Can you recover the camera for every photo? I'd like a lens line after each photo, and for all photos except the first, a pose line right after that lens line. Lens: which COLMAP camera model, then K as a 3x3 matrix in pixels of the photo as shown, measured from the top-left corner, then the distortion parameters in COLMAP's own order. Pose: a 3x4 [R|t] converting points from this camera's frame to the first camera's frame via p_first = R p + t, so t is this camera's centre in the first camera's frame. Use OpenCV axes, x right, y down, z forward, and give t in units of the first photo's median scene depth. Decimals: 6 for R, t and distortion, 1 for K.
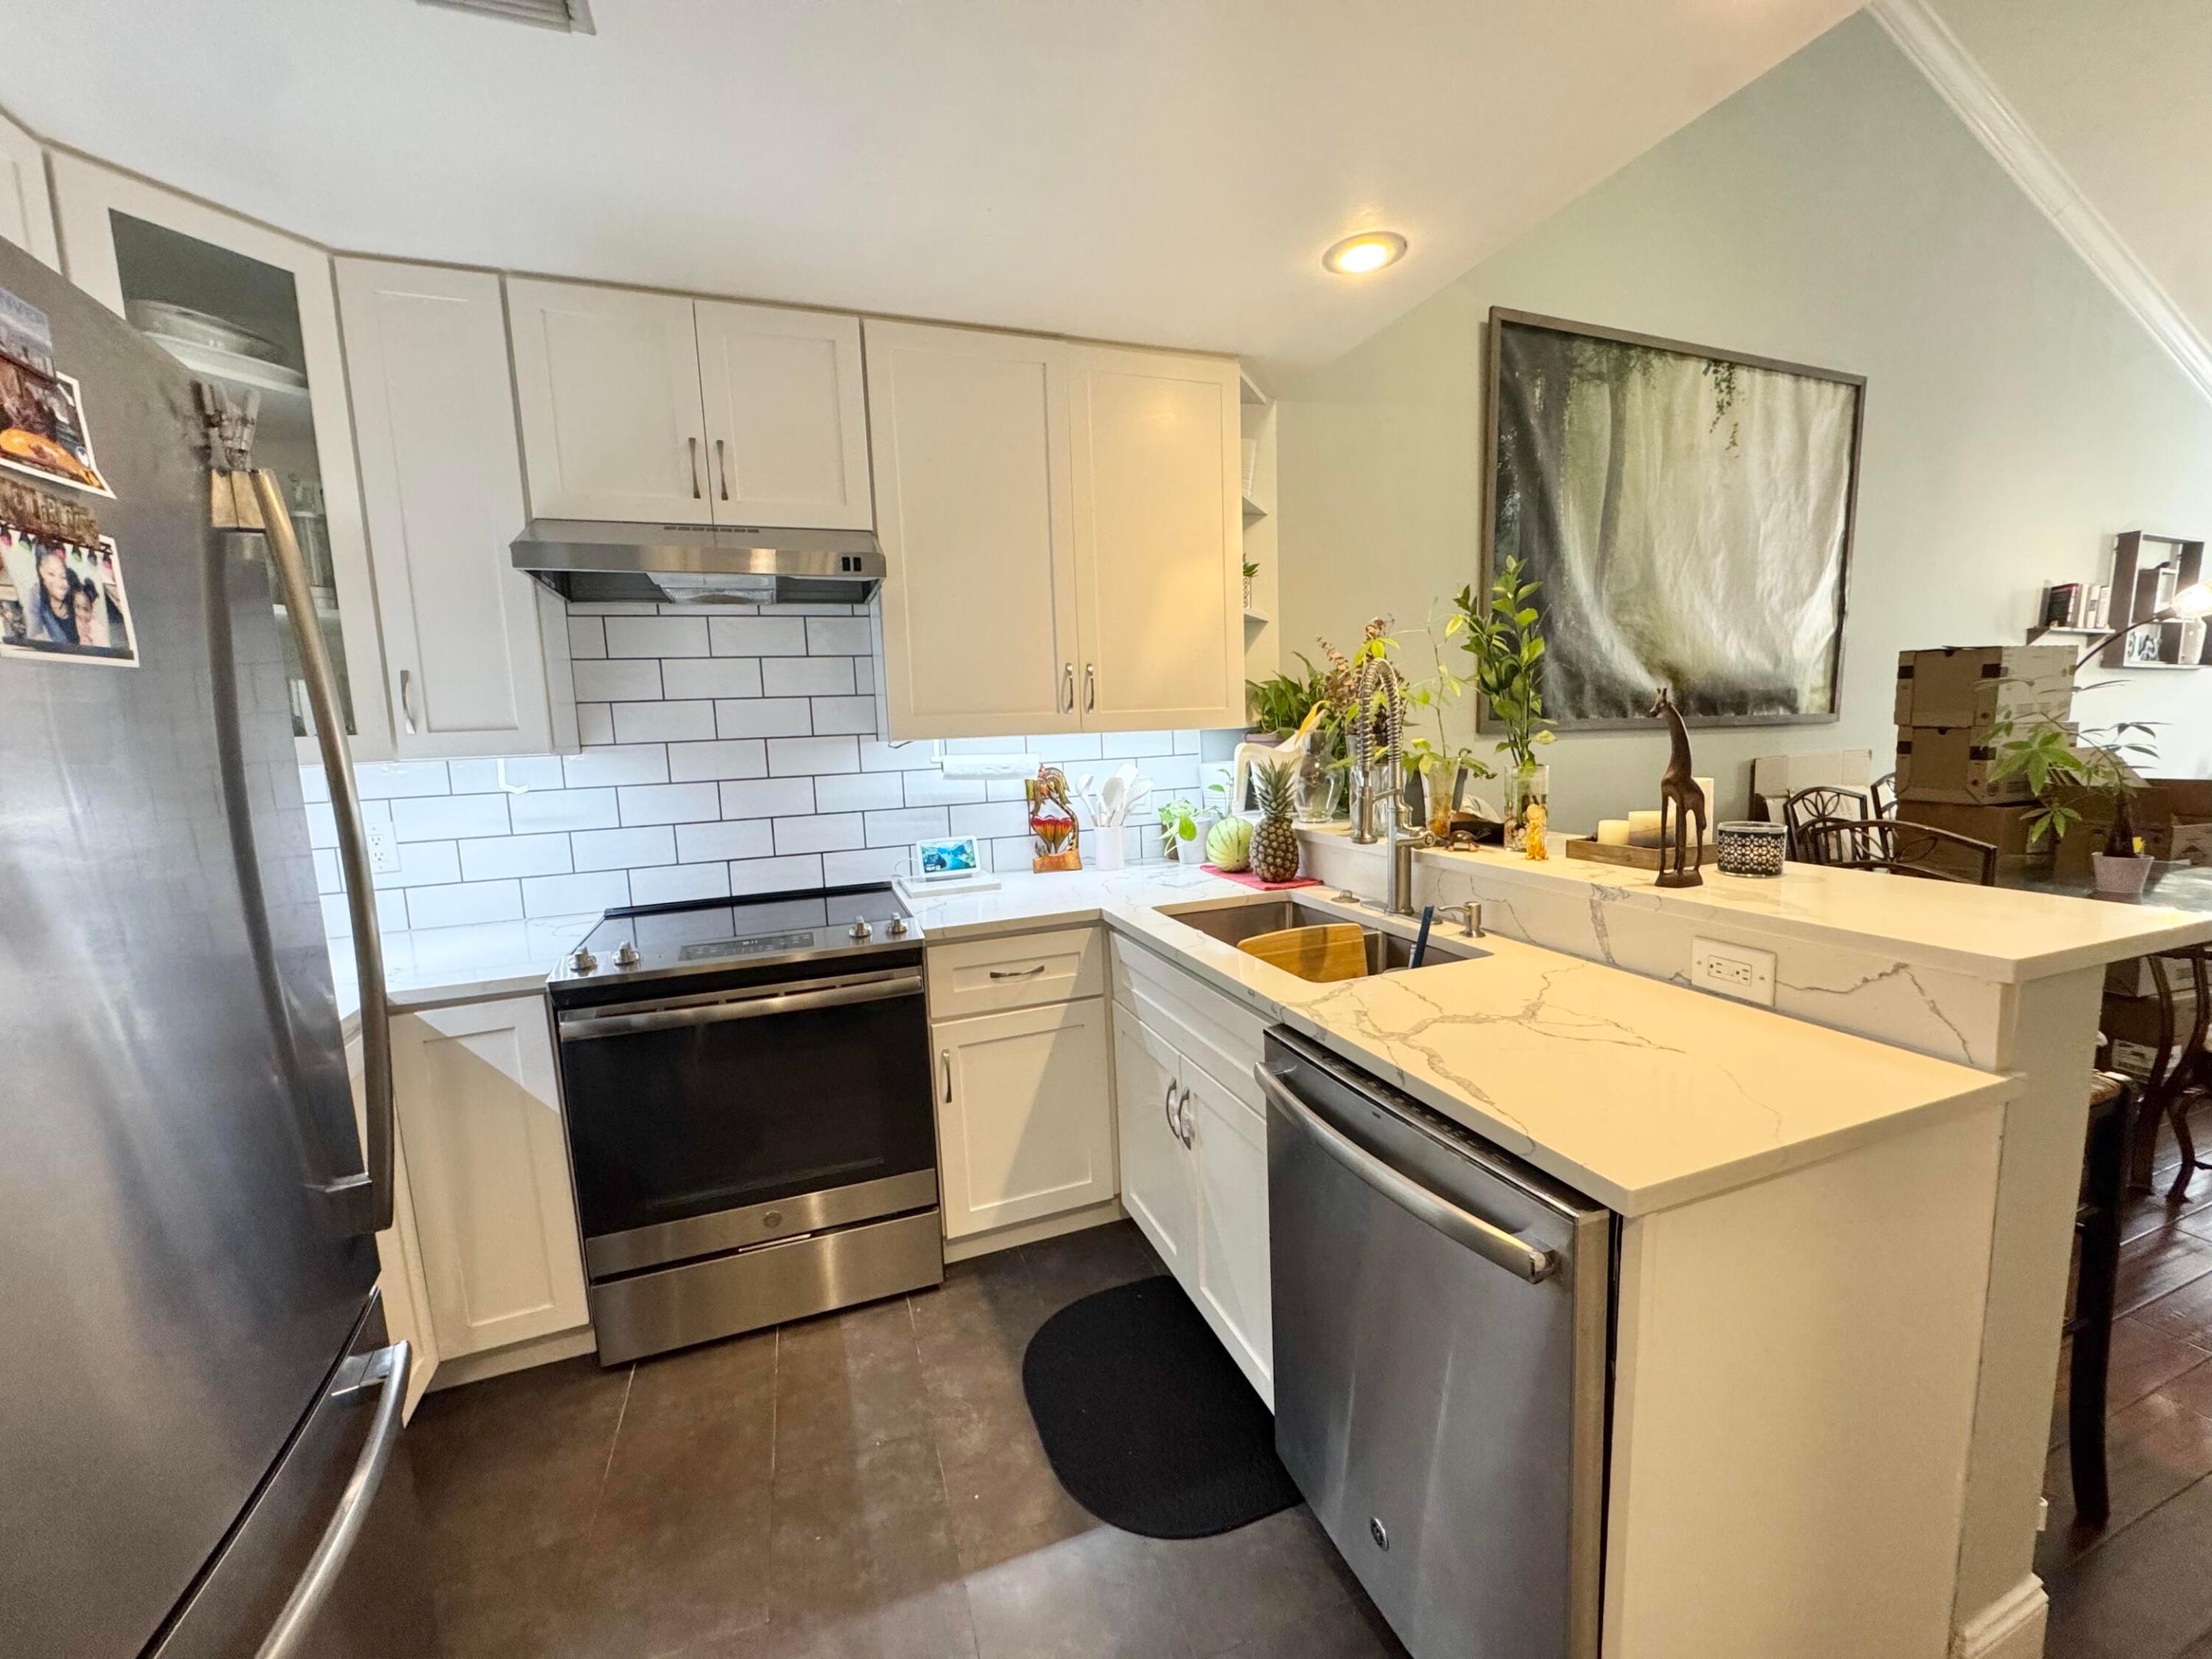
lens RADIAL K [[882.1, 0, 1107.3], [0, 882.1, 832.0], [0, 0, 1]] dist [-0.004156, -0.000299]
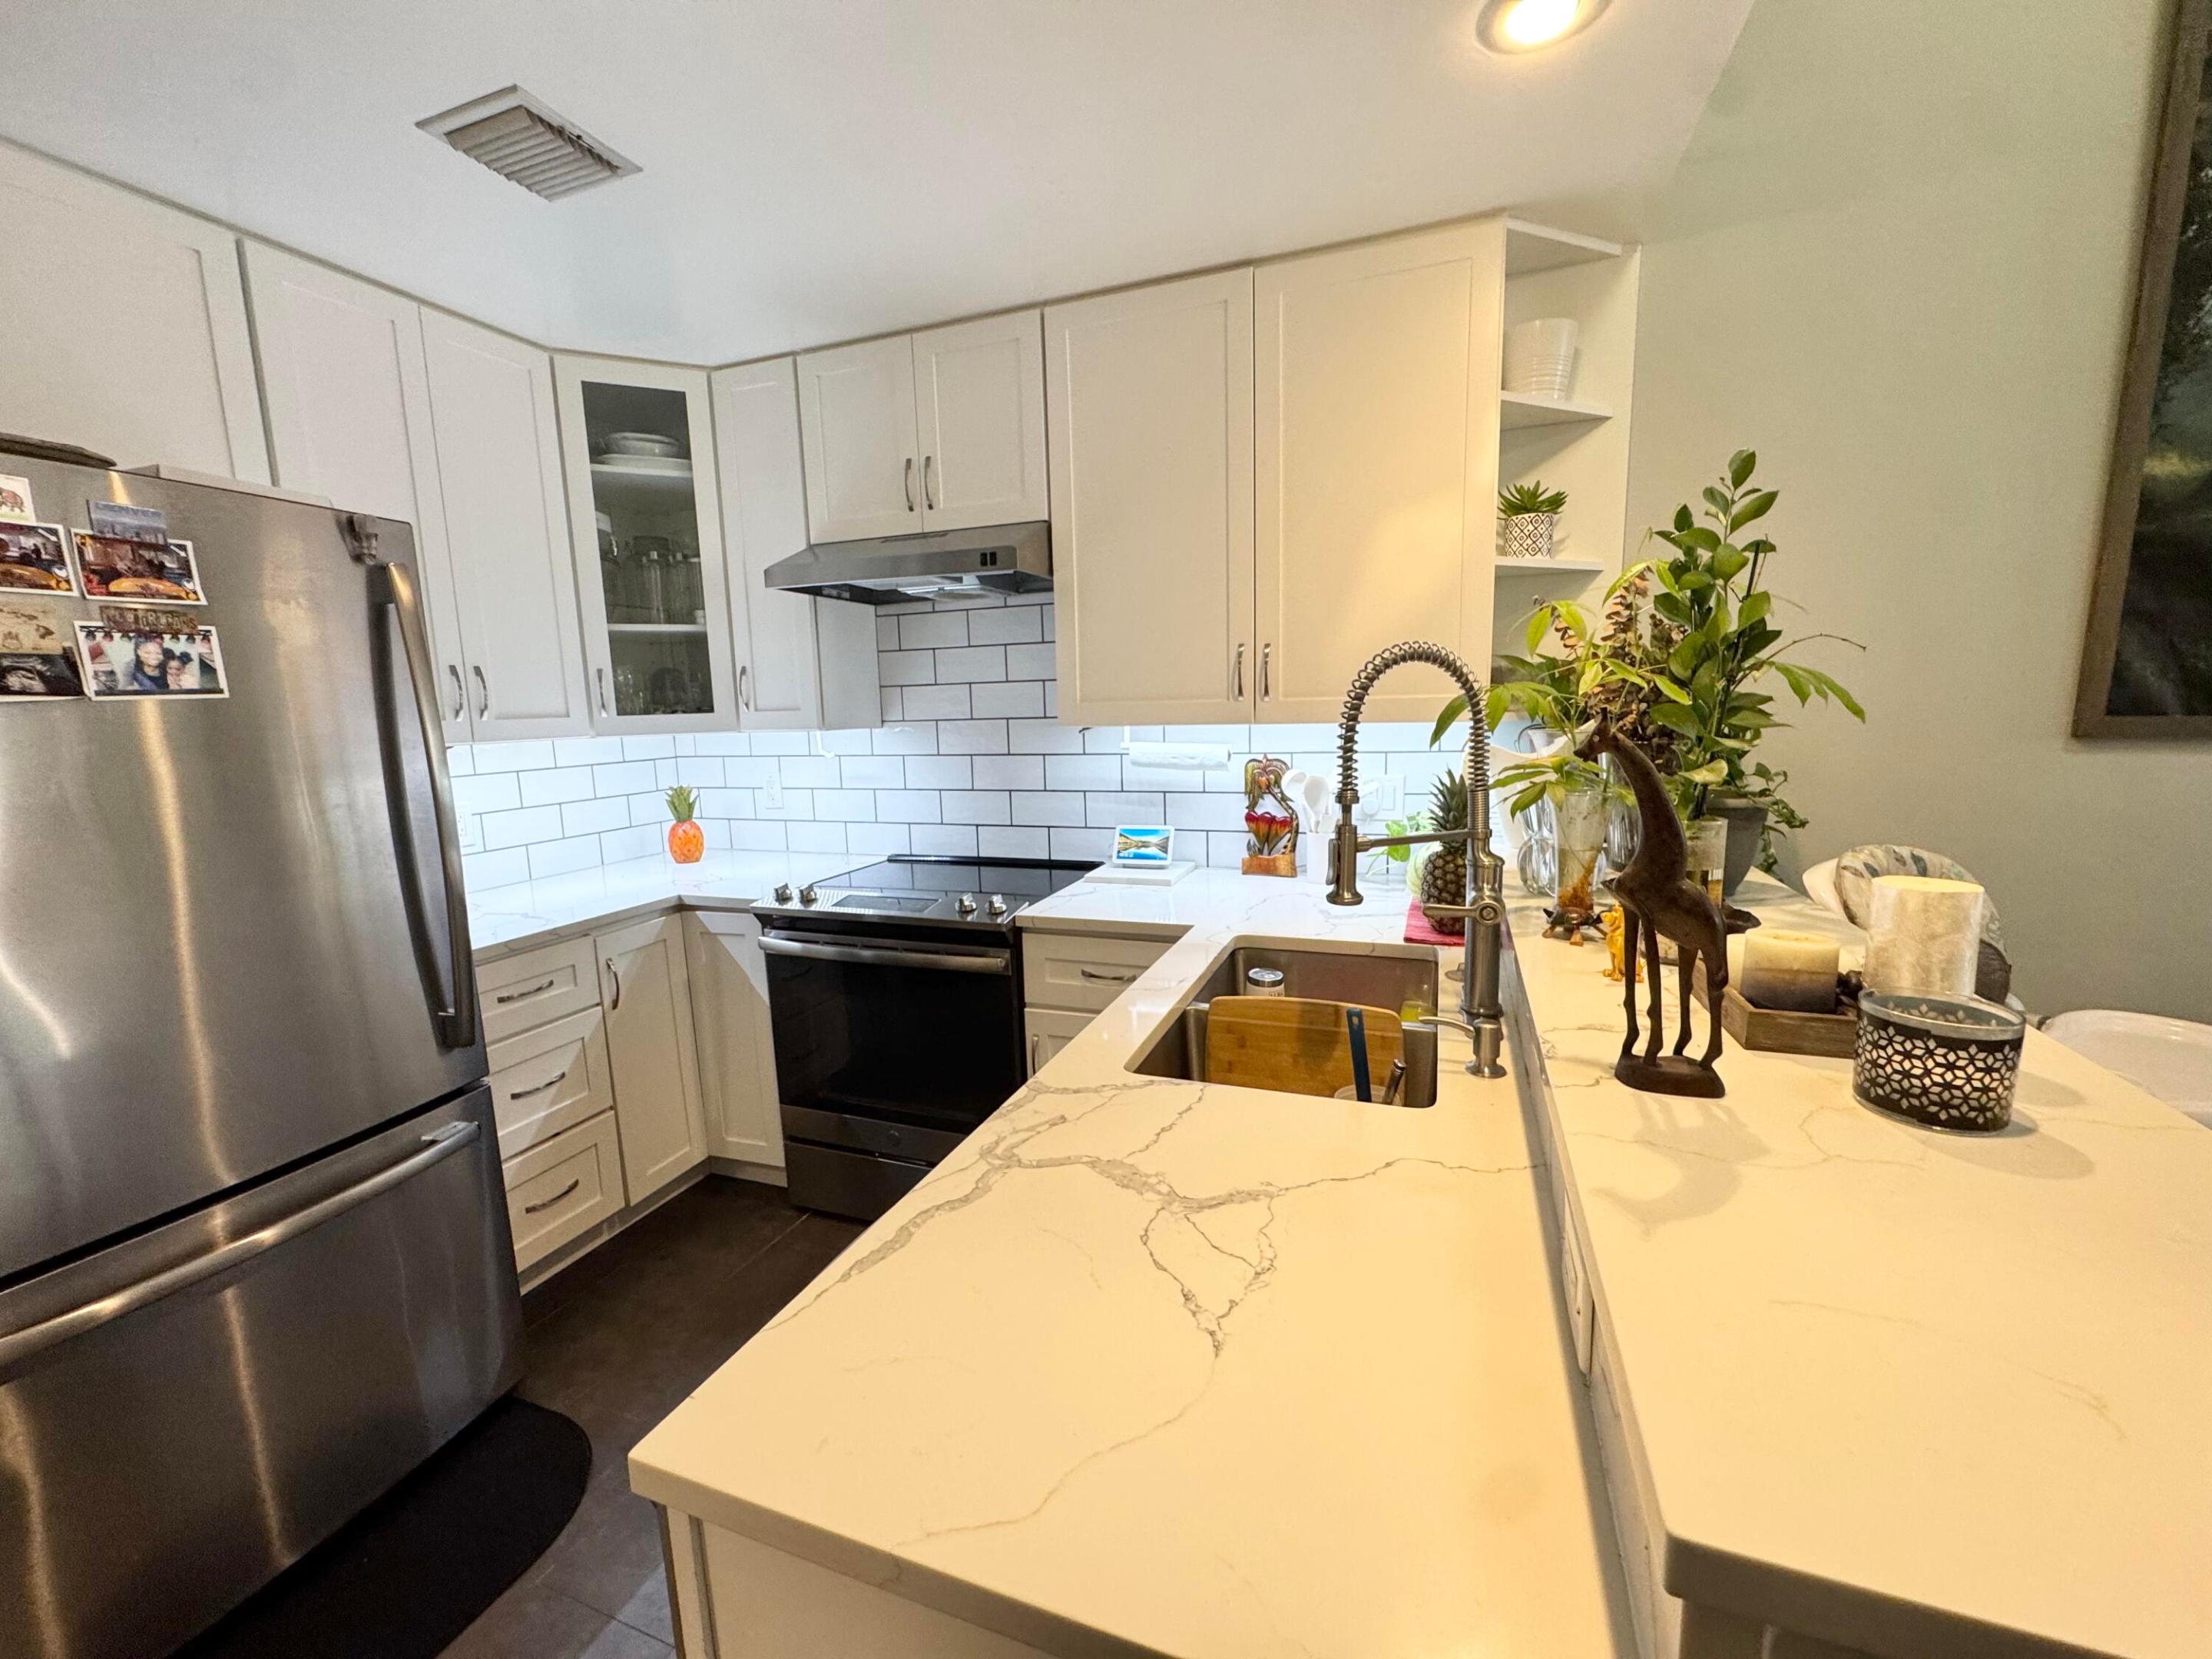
lens RADIAL K [[882.1, 0, 1107.3], [0, 882.1, 832.0], [0, 0, 1]] dist [-0.004156, -0.000299]
pose [[0.760165, 0.112372, -0.639939, 0.461485], [-0.082333, 0.993650, 0.076682, -0.064771], [0.644493, -0.005603, 0.764590, 0.253660]]
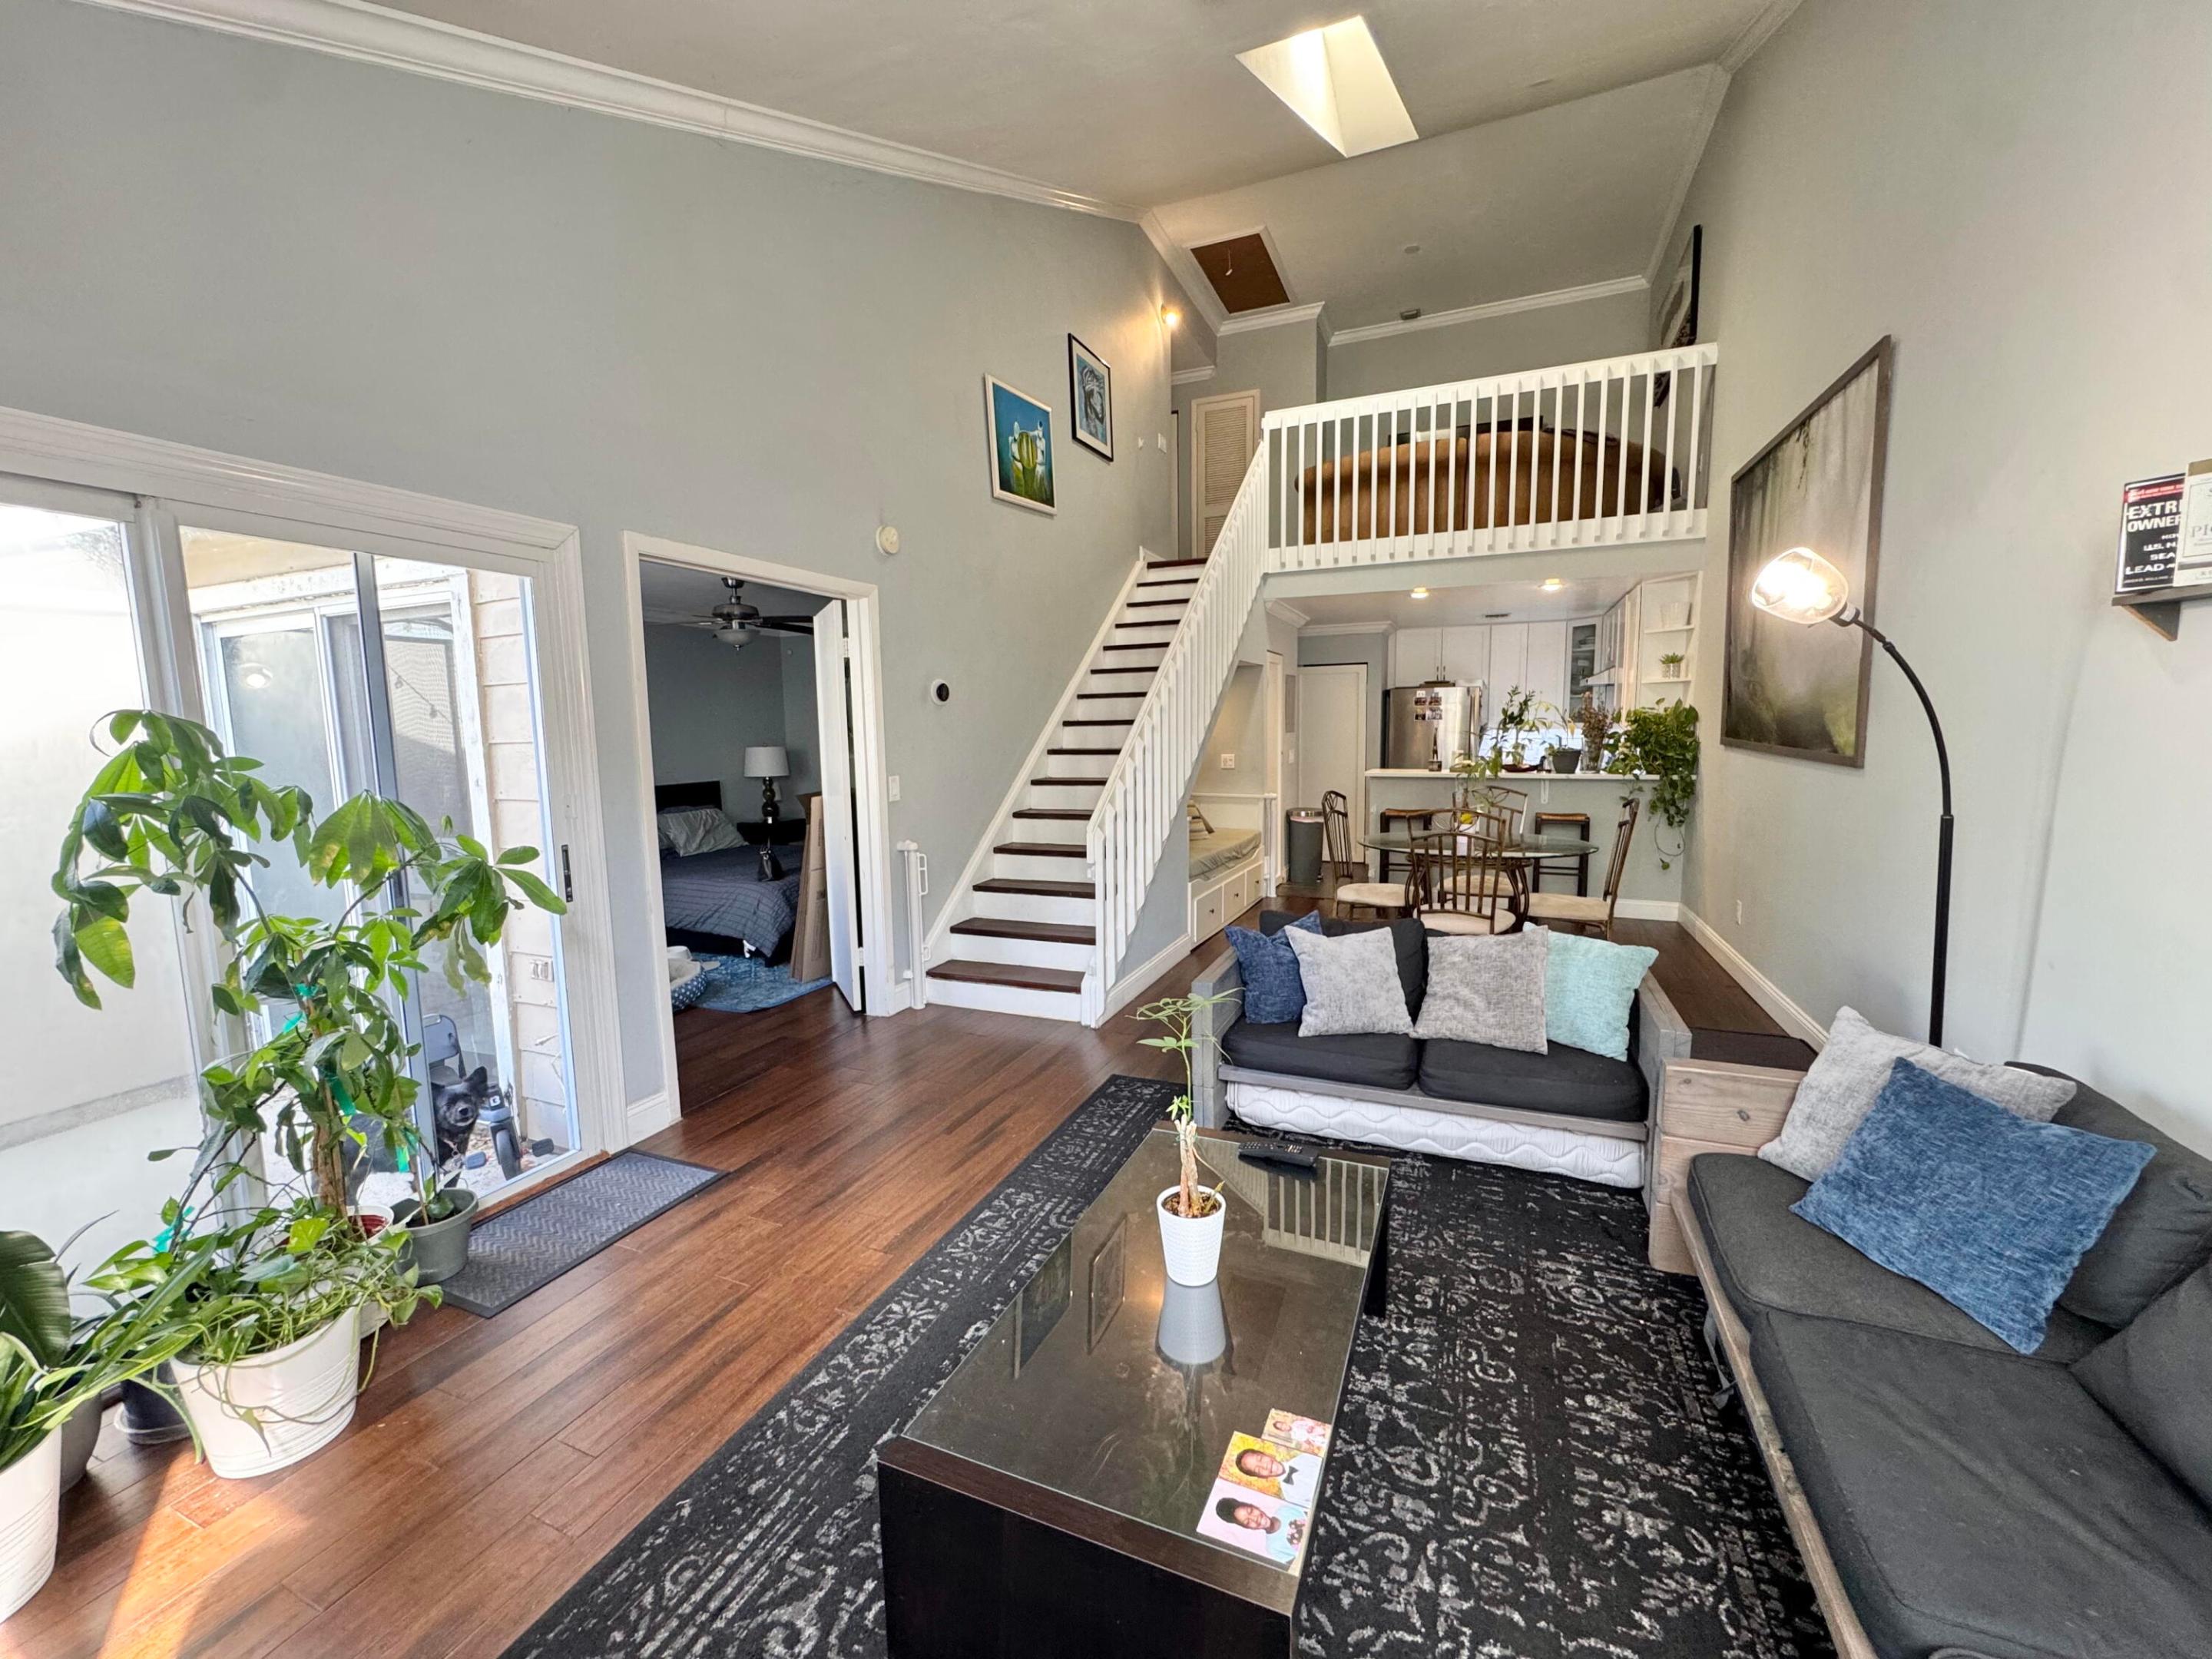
lens RADIAL K [[882.1, 0, 1107.3], [0, 882.1, 832.0], [0, 0, 1]] dist [-0.004156, -0.000299]
pose [[-0.690339, 0.133840, -0.710999, 3.287990], [-0.048683, 0.971919, 0.230224, -0.384009], [0.721847, 0.193546, -0.664437, 1.843750]]
